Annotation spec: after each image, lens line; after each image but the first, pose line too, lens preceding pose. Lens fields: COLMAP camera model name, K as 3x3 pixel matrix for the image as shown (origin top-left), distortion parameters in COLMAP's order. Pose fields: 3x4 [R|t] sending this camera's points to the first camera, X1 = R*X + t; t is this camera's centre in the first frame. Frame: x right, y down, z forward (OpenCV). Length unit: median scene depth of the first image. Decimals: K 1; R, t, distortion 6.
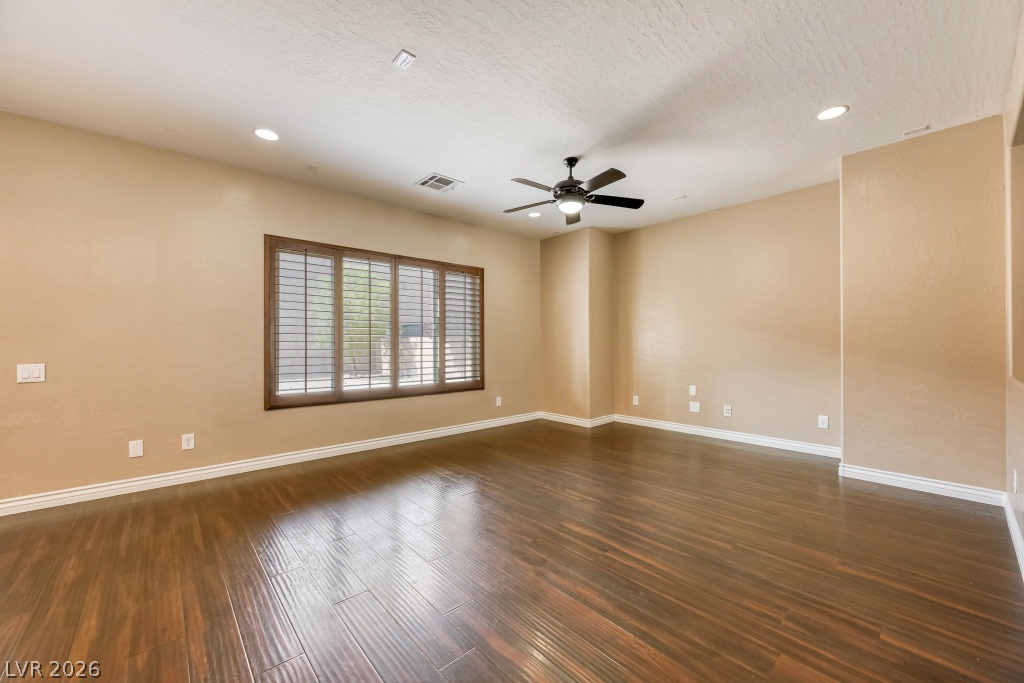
lens RADIAL K [[398.2, 0, 512.3], [0, 398.2, 343.1], [0, 0, 1]] dist [-0.001591, 0.000723]
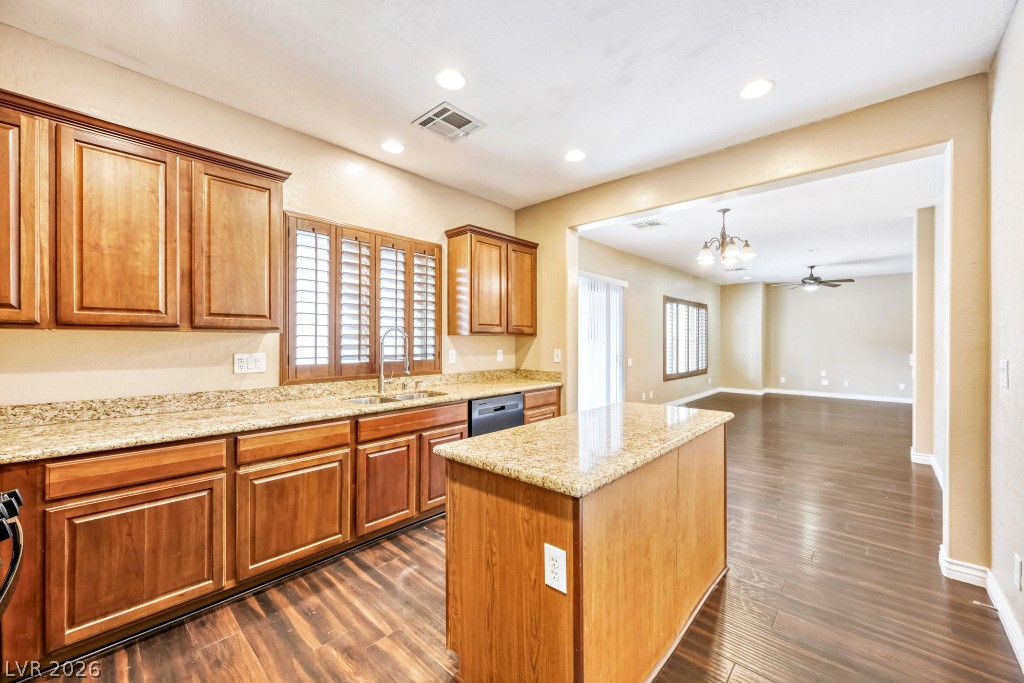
lens RADIAL K [[398.2, 0, 513.3], [0, 398.2, 341.4], [0, 0, 1]] dist [-0.001591, 0.000723]
pose [[0.994128, 0.005431, 0.108072, -1.882016], [-0.005767, 0.999979, 0.002805, -0.045417], [-0.108054, -0.003412, 0.994139, -1.104155]]
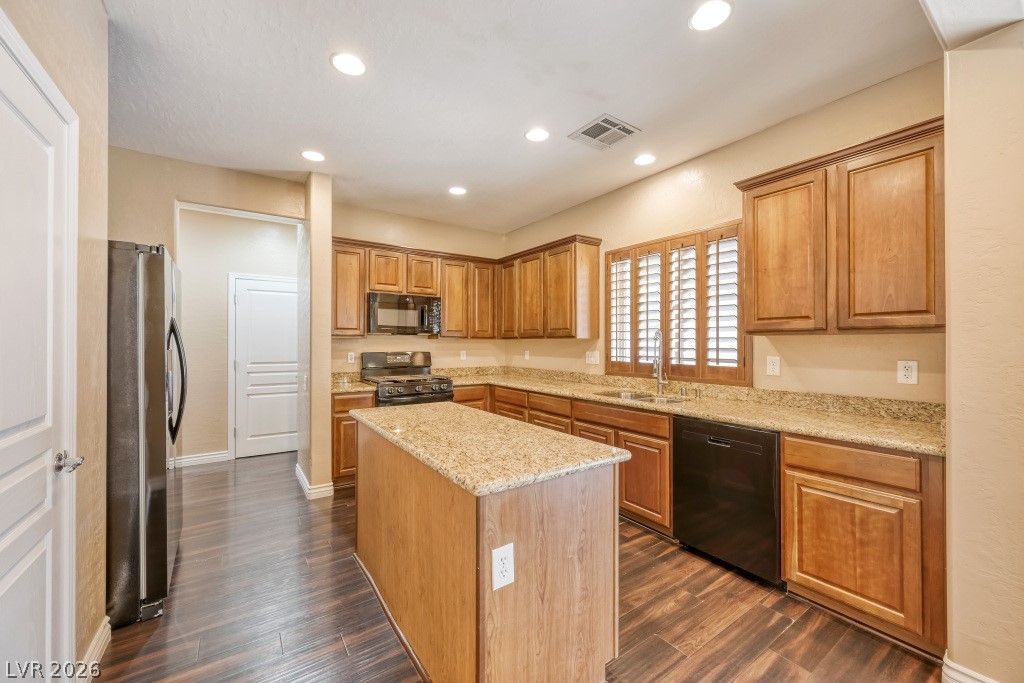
lens RADIAL K [[398.2, 0, 512.8], [0, 398.2, 342.9], [0, 0, 1]] dist [-0.001591, 0.000723]
pose [[-0.120966, 0.000416, -0.992657, -1.045747], [0.000403, 1.000000, 0.000370, -0.044162], [0.992657, -0.000355, -0.120966, -0.349624]]
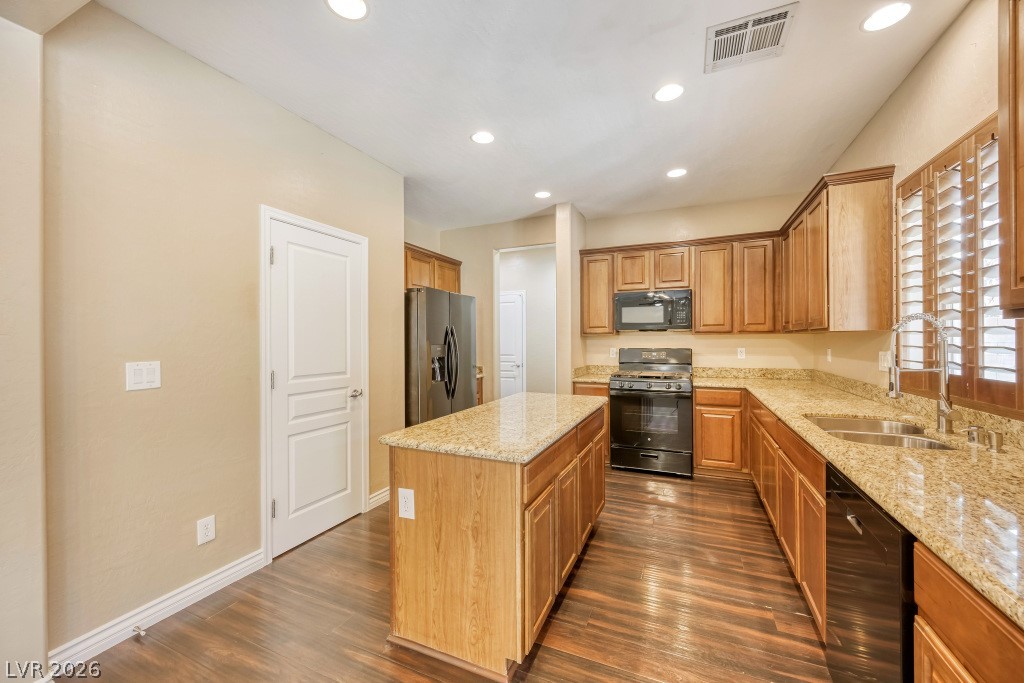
lens RADIAL K [[398.2, 0, 515.4], [0, 398.2, 342.1], [0, 0, 1]] dist [-0.001591, 0.000723]
pose [[-0.908119, 0.008759, -0.418620, -1.346895], [0.007801, 0.999962, 0.004000, -0.043125], [0.418639, 0.000367, -0.908153, 0.148074]]
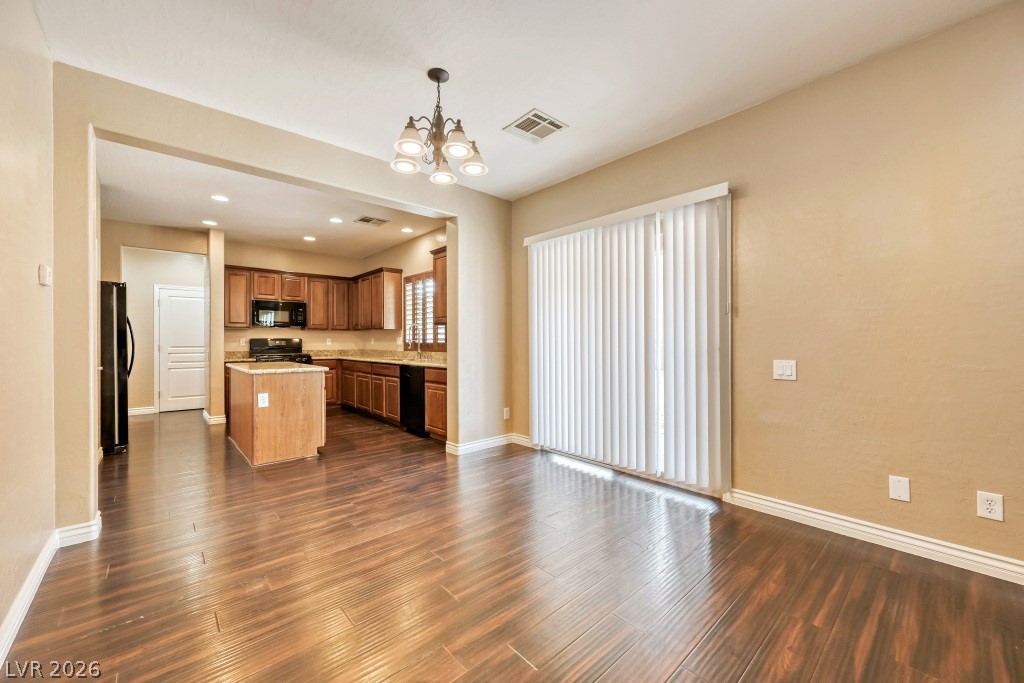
lens RADIAL K [[398.2, 0, 512.9], [0, 398.2, 341.6], [0, 0, 1]] dist [-0.001591, 0.000723]
pose [[0.005112, 0.000755, -0.999987, -0.256360], [0.002827, 0.999996, 0.000770, 0.006092], [0.999983, -0.002831, 0.005110, 0.325660]]
